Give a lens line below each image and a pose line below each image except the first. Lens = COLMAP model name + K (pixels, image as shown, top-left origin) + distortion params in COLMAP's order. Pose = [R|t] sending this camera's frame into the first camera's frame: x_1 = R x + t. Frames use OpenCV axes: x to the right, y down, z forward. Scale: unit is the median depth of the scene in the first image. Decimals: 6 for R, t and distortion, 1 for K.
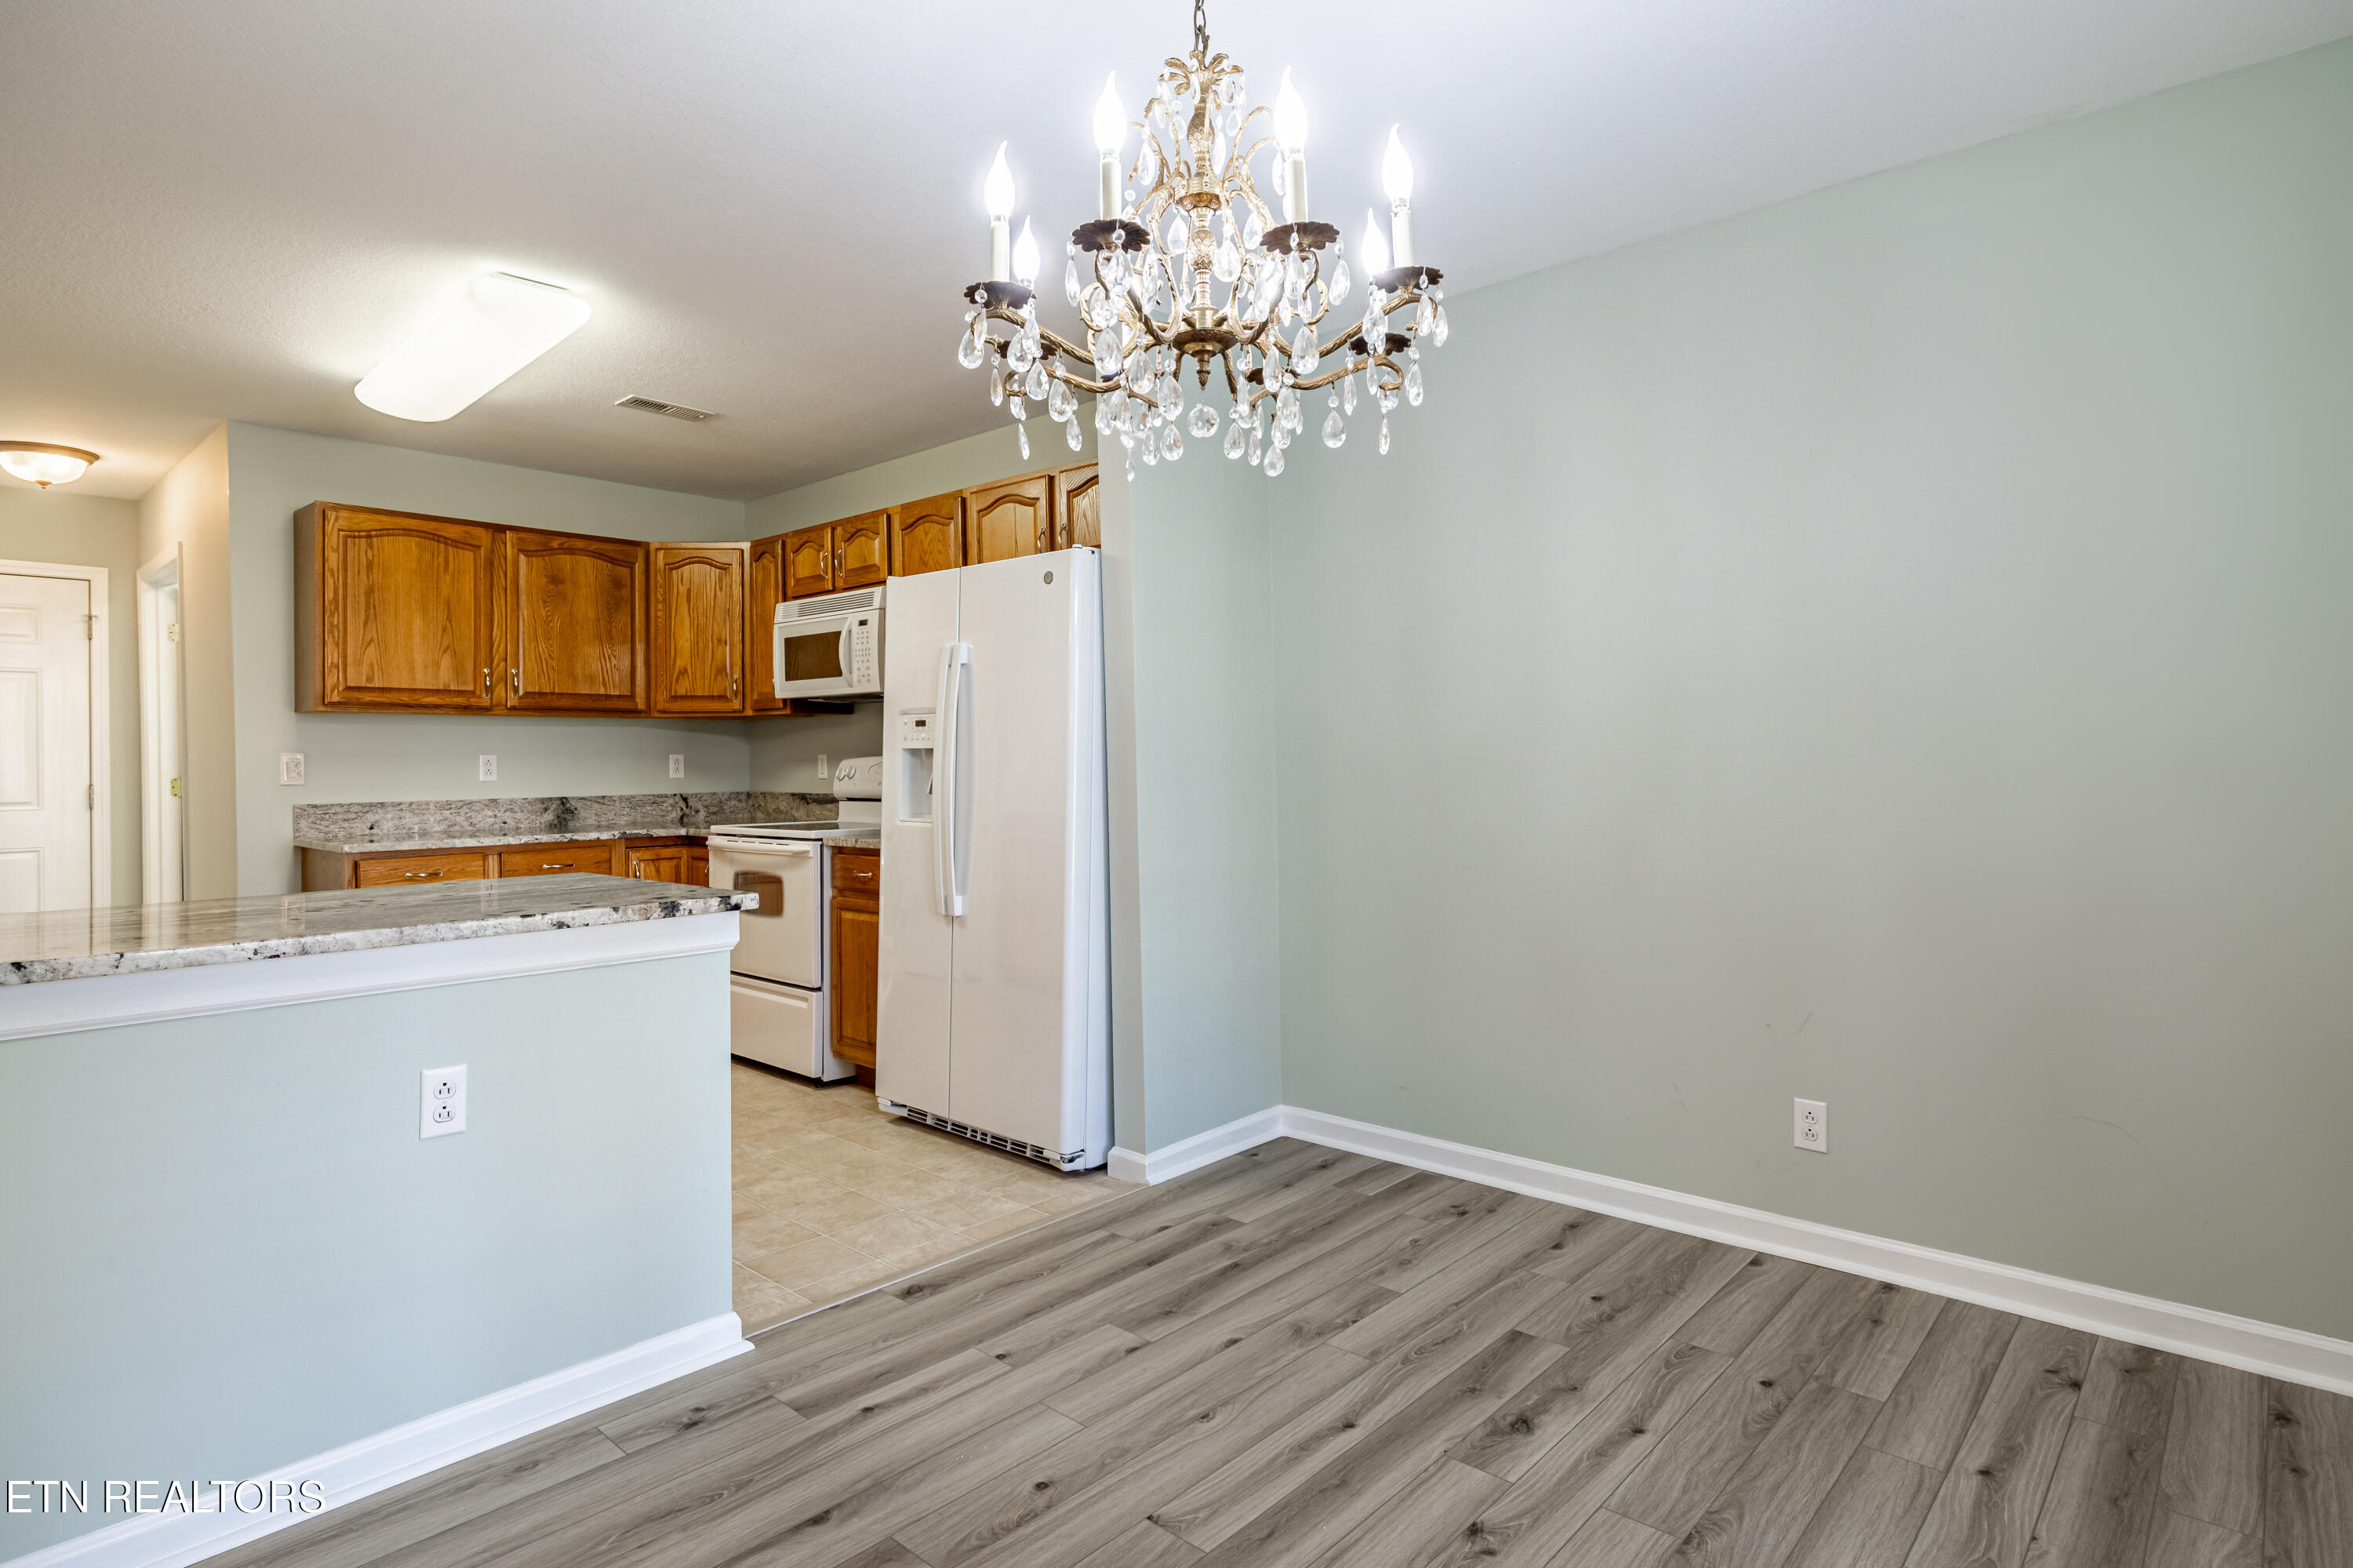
lens RADIAL K [[1231.8, 0, 1190.9], [0, 1231.8, 754.8], [0, 0, 1]] dist [-0.000920, -0.000437]
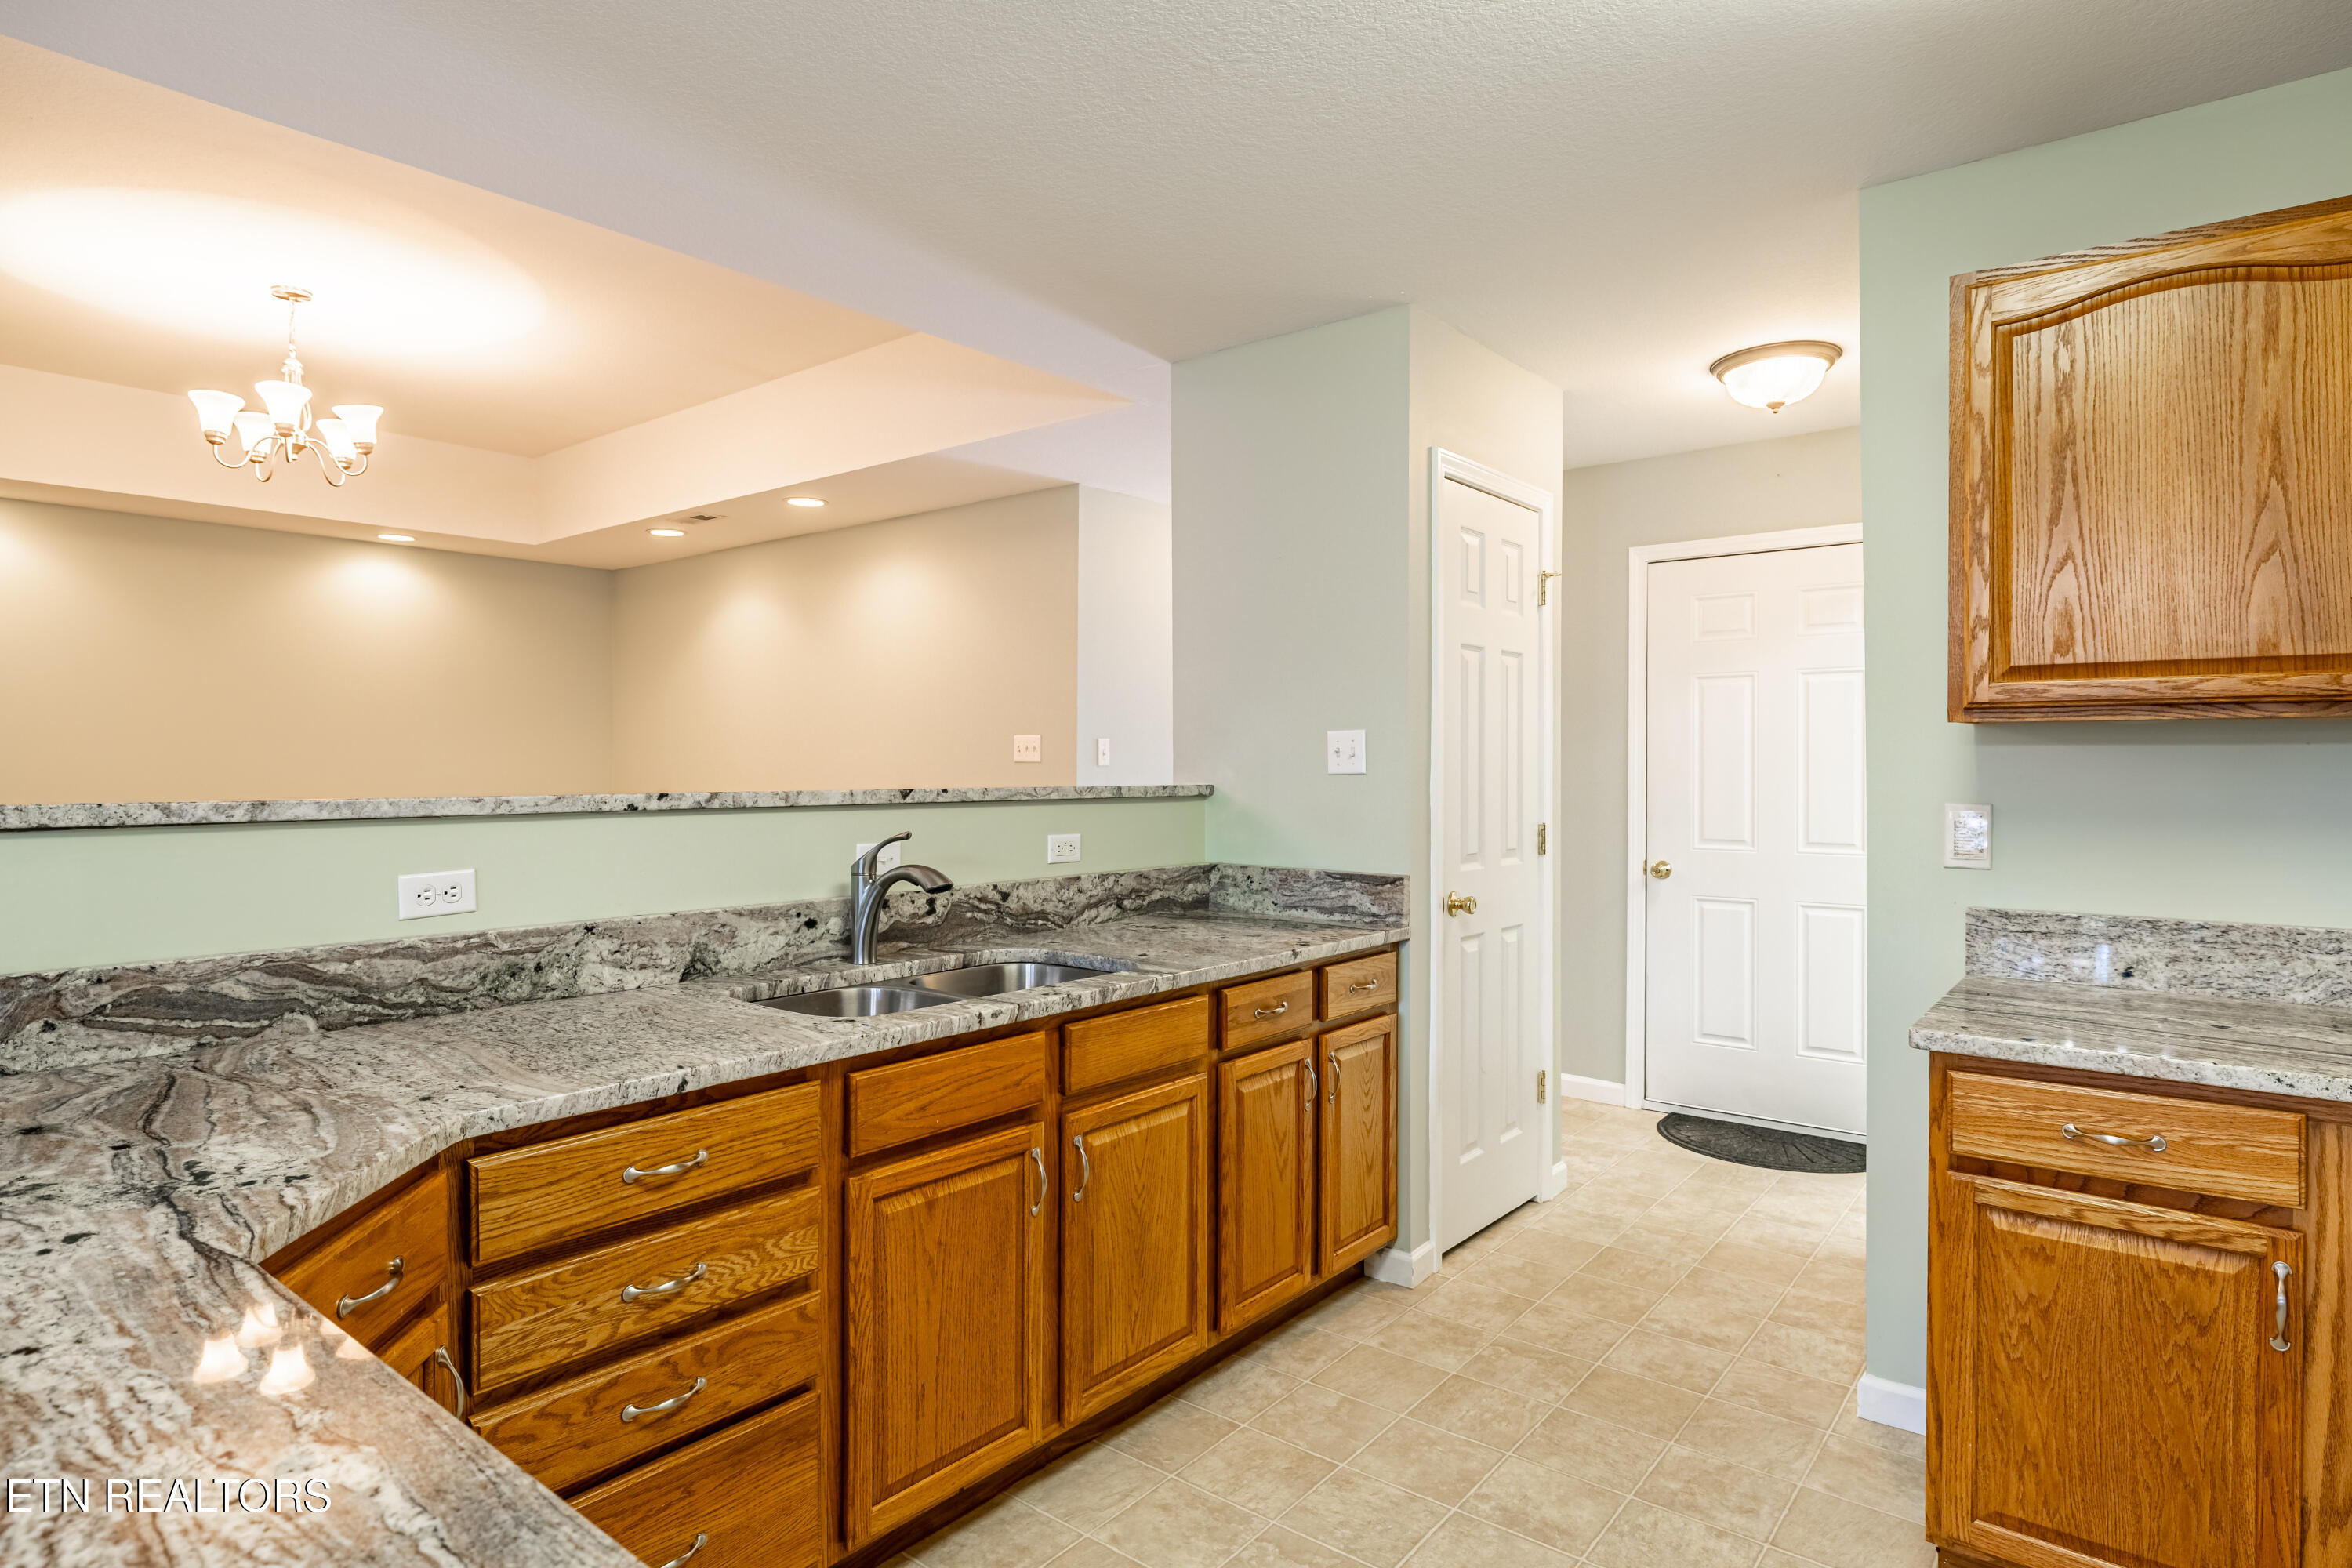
lens RADIAL K [[1266.1, 0, 1169.1], [0, 1266.1, 776.5], [0, 0, 1]] dist [-0.004305, 0.000787]
pose [[0.050999, 0.021291, -0.998472, -0.227762], [0.004855, 0.999756, 0.021566, -0.025752], [0.998687, -0.005948, 0.050883, 0.644837]]
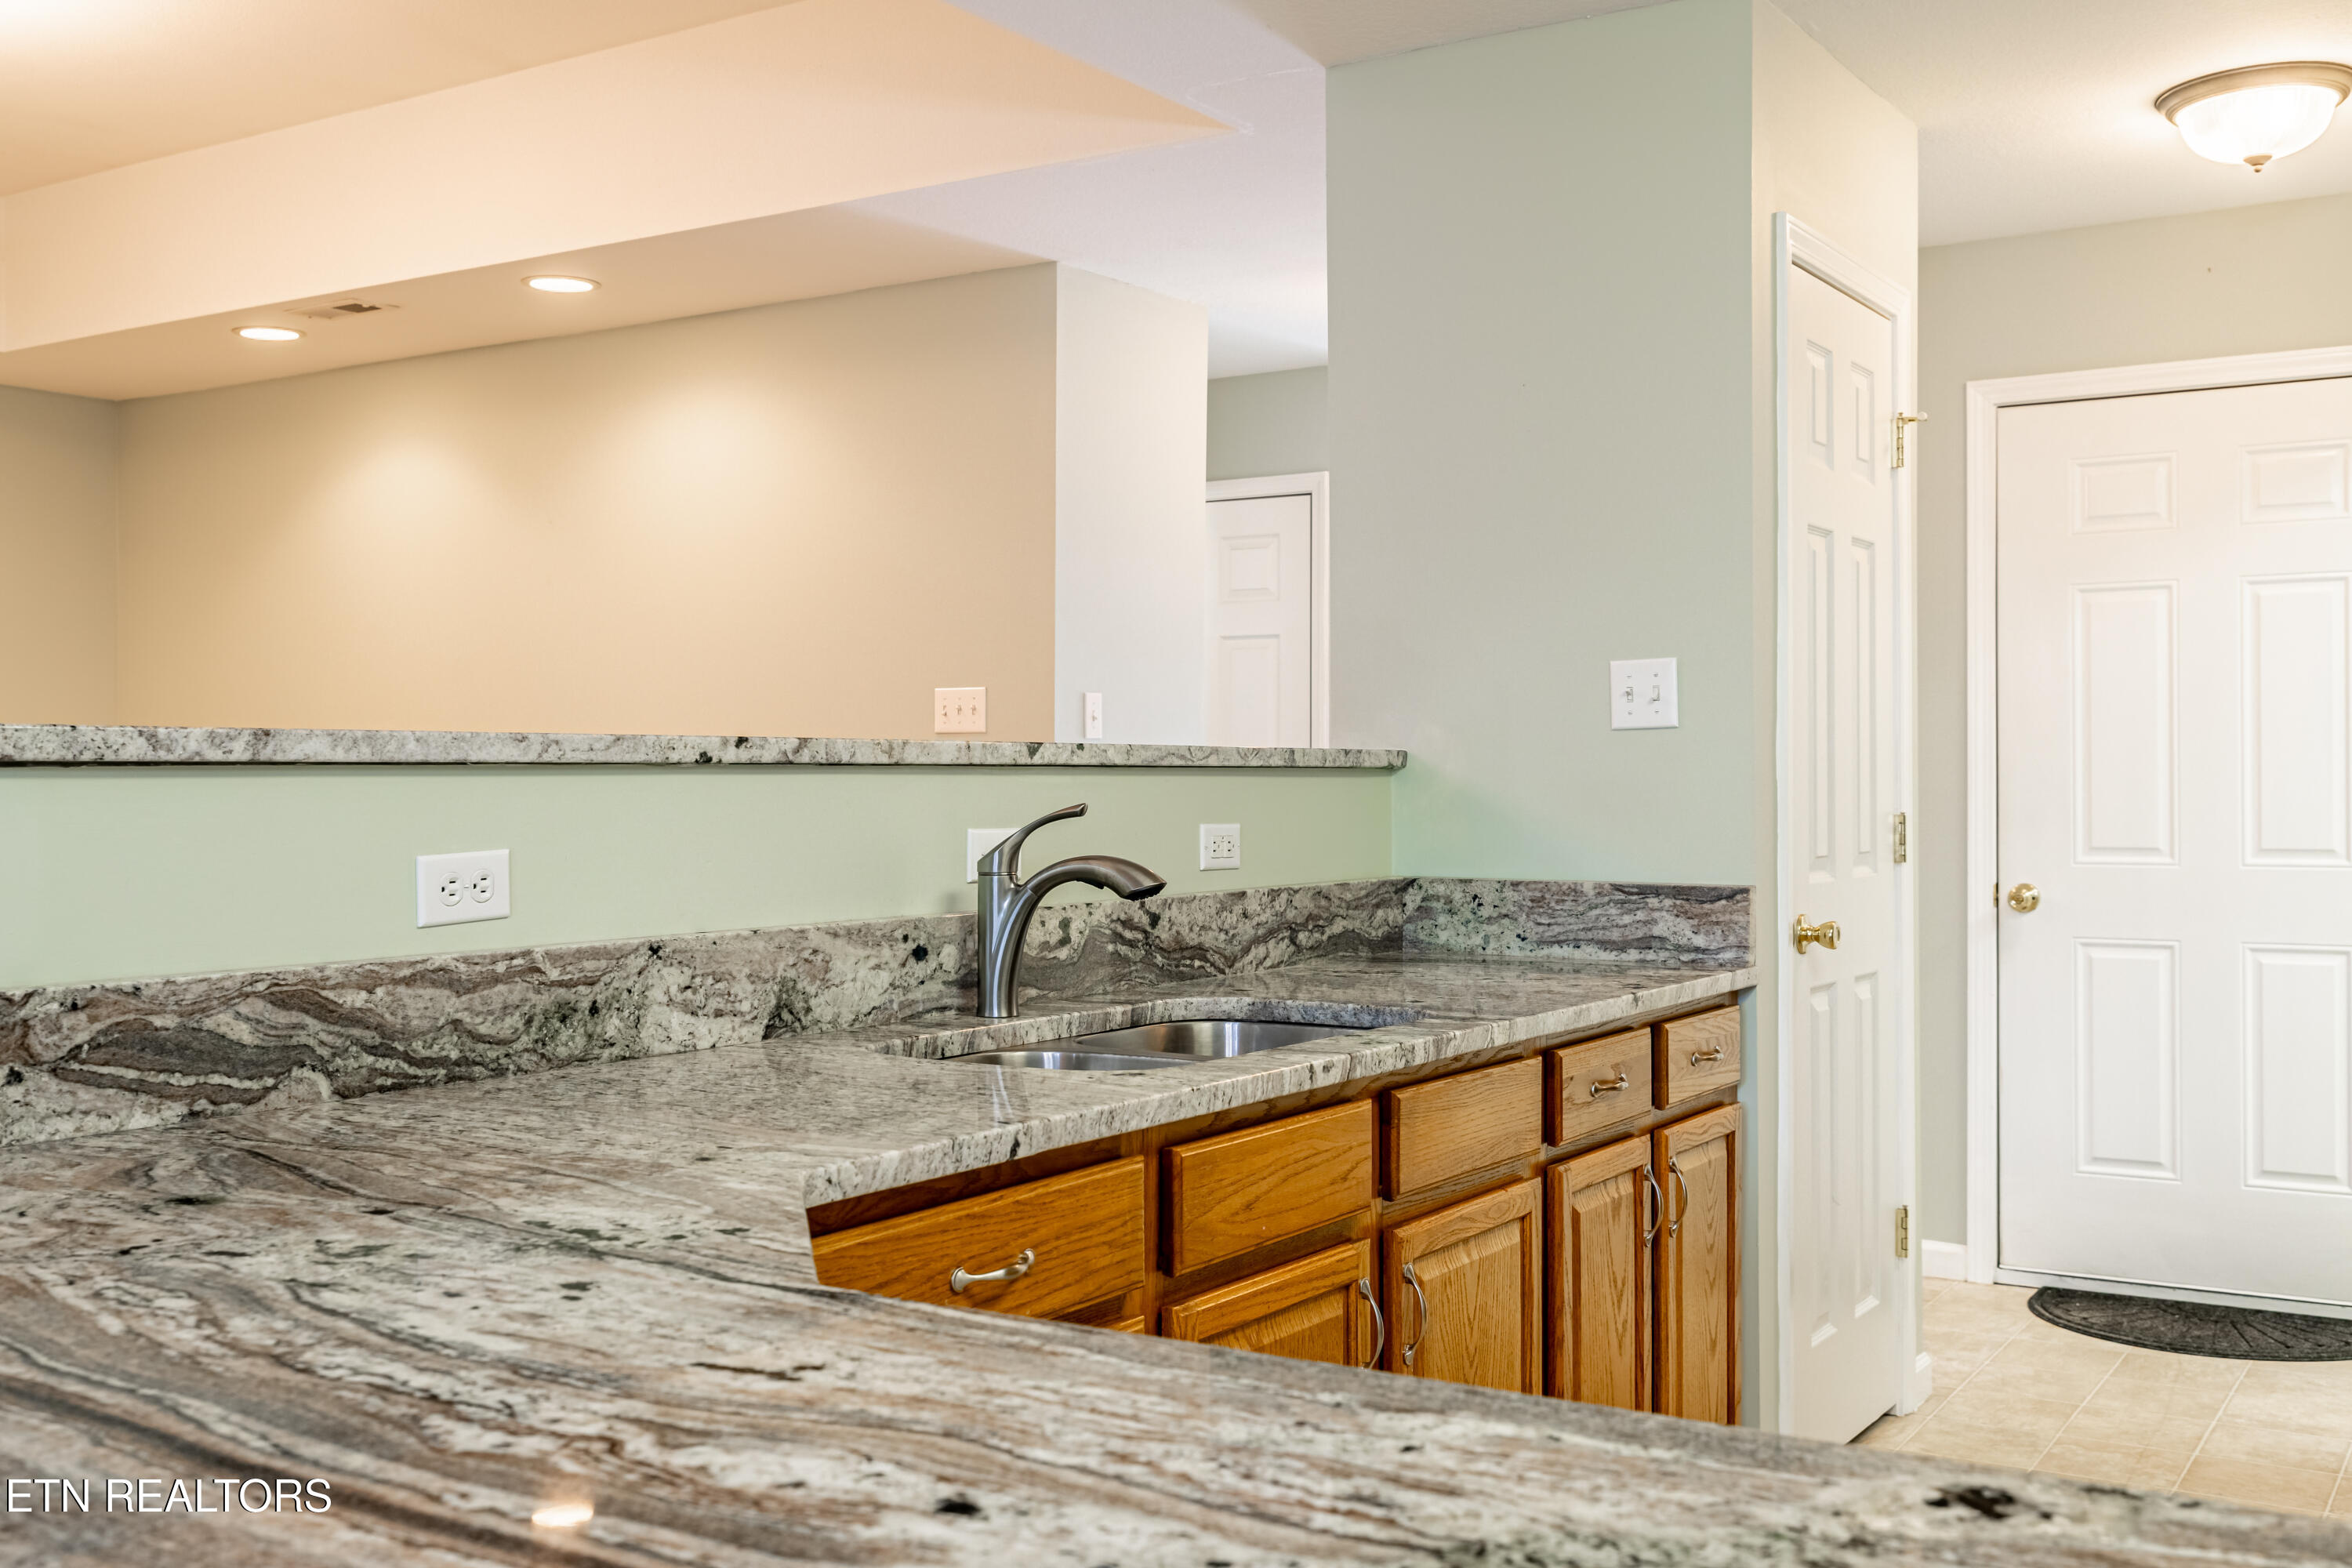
lens RADIAL K [[2270.3, 0, 1165.6], [0, 2270.3, 781.5], [0, 0, 1]] dist [0.000124, 0.006174]
pose [[0.160791, 0.013984, -0.986889, -0.167425], [0.007475, 0.999854, 0.015386, -0.006336], [0.986960, -0.009851, 0.160663, 0.485676]]
